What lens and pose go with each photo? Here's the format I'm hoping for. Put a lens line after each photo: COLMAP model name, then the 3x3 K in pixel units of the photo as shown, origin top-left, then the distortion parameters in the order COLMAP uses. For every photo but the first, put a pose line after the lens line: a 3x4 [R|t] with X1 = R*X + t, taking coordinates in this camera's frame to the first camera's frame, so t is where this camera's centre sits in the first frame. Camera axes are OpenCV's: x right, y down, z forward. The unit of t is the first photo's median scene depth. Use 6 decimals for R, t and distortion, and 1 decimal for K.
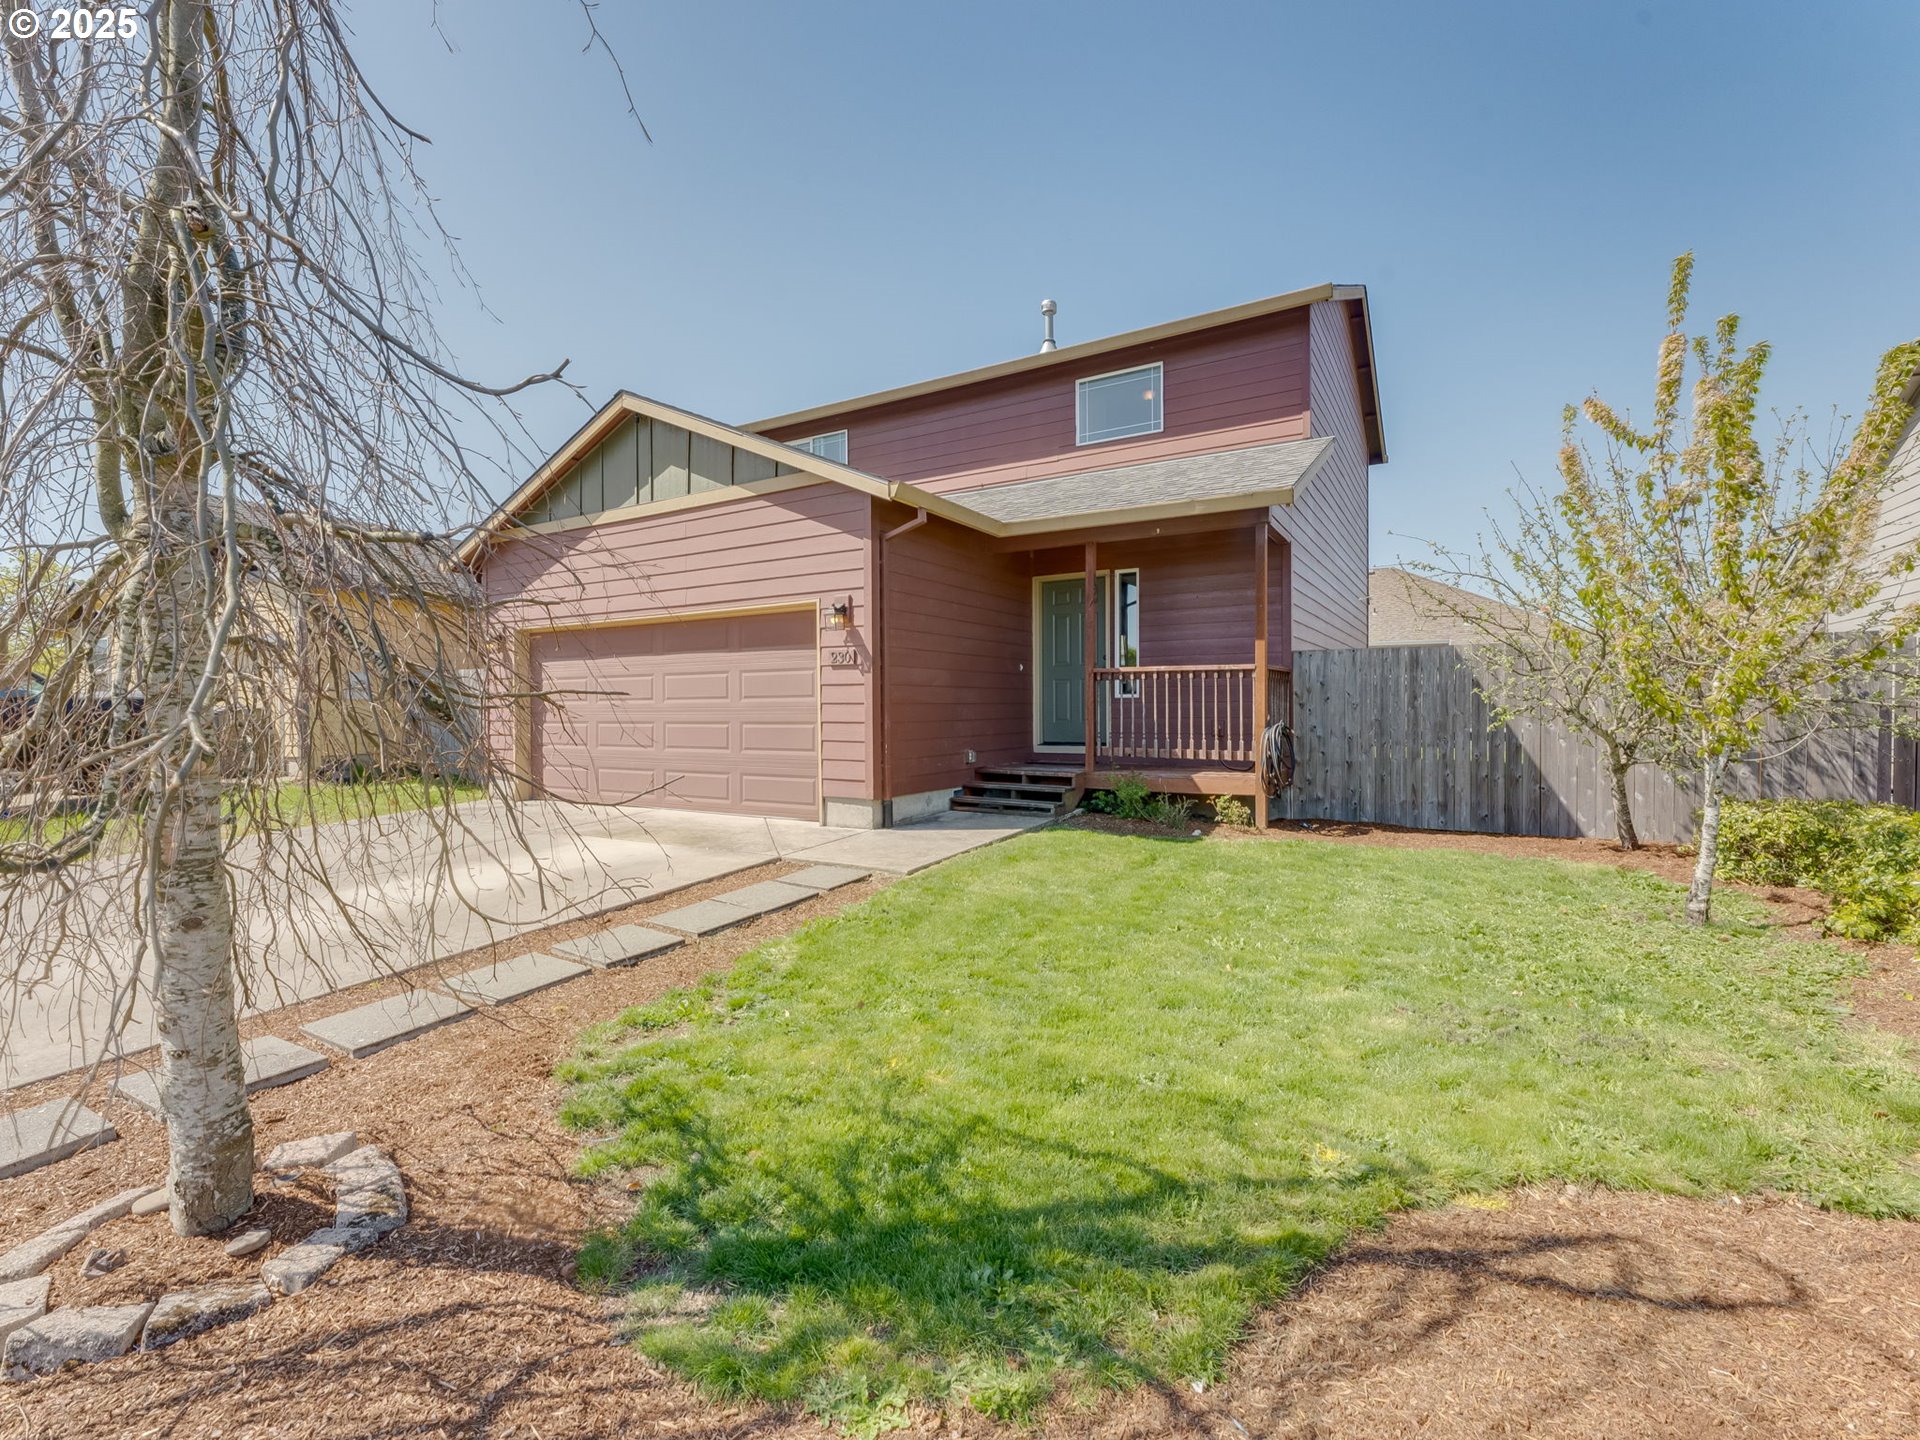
lens RADIAL K [[876.6, 0, 959.2], [0, 876.6, 684.3], [0, 0, 1]] dist [0.002506, 0.000257]
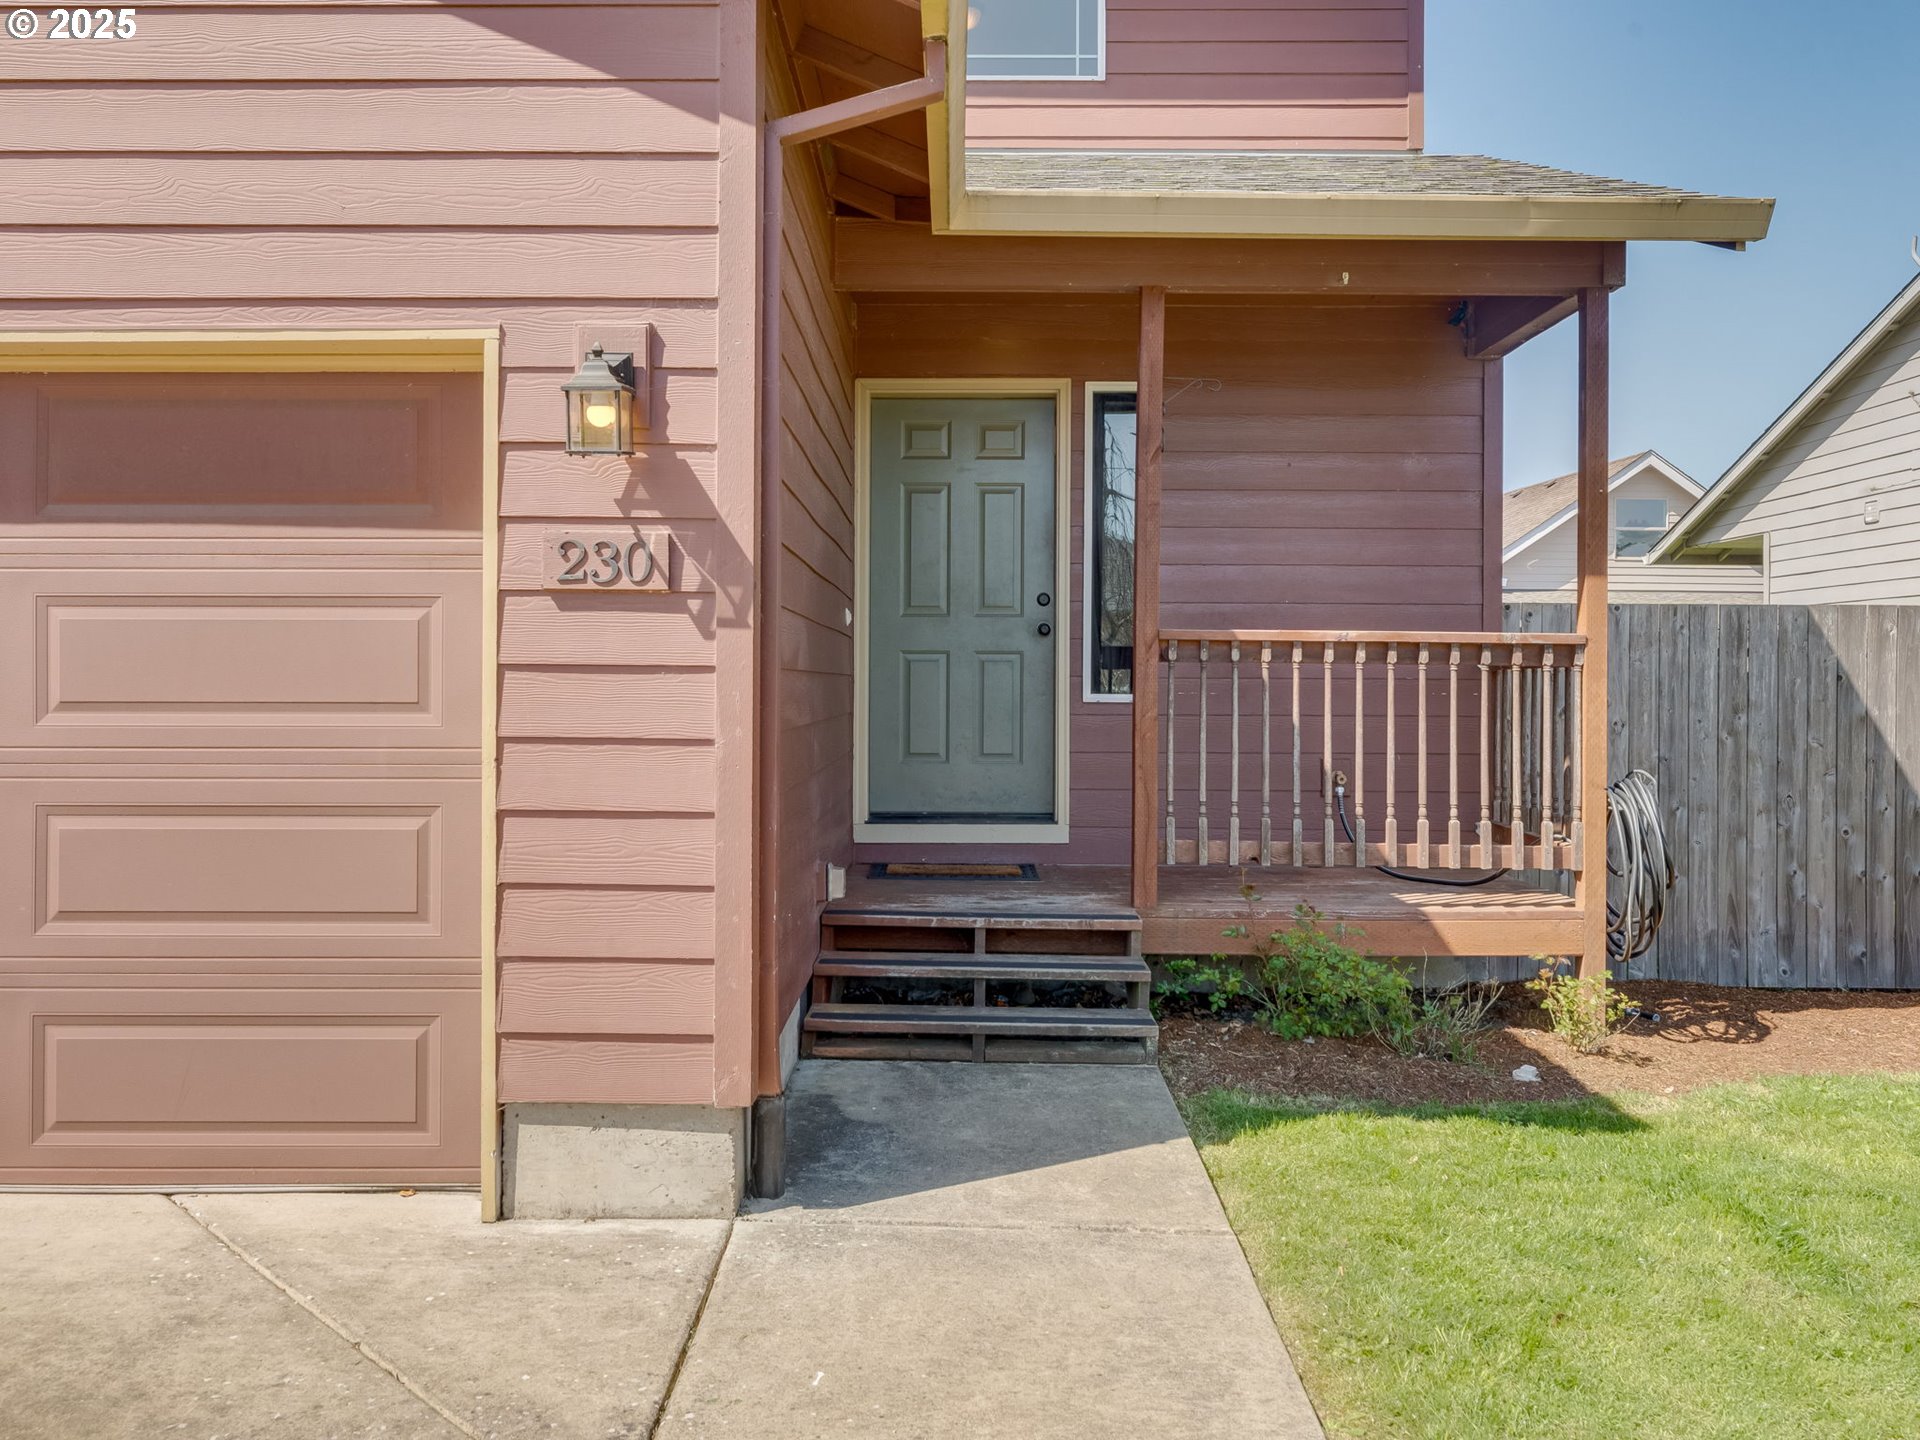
lens RADIAL K [[1467.1, 0, 962.5], [0, 1467.1, 654.8], [0, 0, 1]] dist [-0.002002, 0.001414]
pose [[0.857405, 0.020494, 0.514234, -0.259262], [-0.022981, 0.999735, -0.001526, -0.005064], [-0.514129, -0.010509, 0.857649, 0.559276]]
